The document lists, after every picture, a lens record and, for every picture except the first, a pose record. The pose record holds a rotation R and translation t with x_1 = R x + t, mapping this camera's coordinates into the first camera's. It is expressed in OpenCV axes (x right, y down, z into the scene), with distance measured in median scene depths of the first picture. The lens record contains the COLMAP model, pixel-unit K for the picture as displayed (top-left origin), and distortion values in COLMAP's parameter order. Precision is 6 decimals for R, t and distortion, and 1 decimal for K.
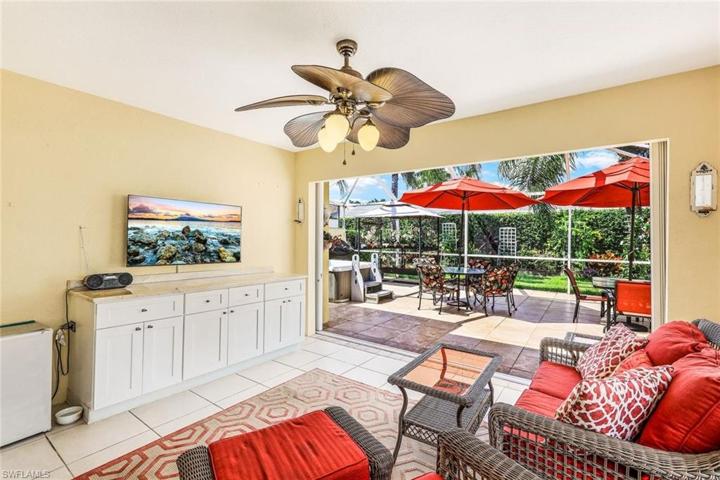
lens RADIAL K [[327.9, 0, 357.6], [0, 327.9, 236.2], [0, 0, 1]] dist [0.000517, -0.000094]
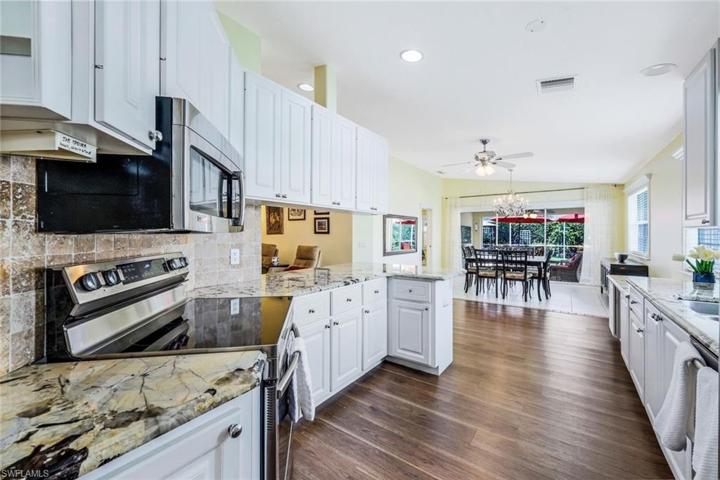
lens RADIAL K [[293.5, 0, 356.4], [0, 293.5, 235.0], [0, 0, 1]] dist [0.004346, 0.000240]
pose [[0.999847, -0.008156, -0.015506, -0.471718], [0.008119, 0.999964, -0.002462, -0.004733], [0.015526, 0.002335, 0.999877, -0.658508]]
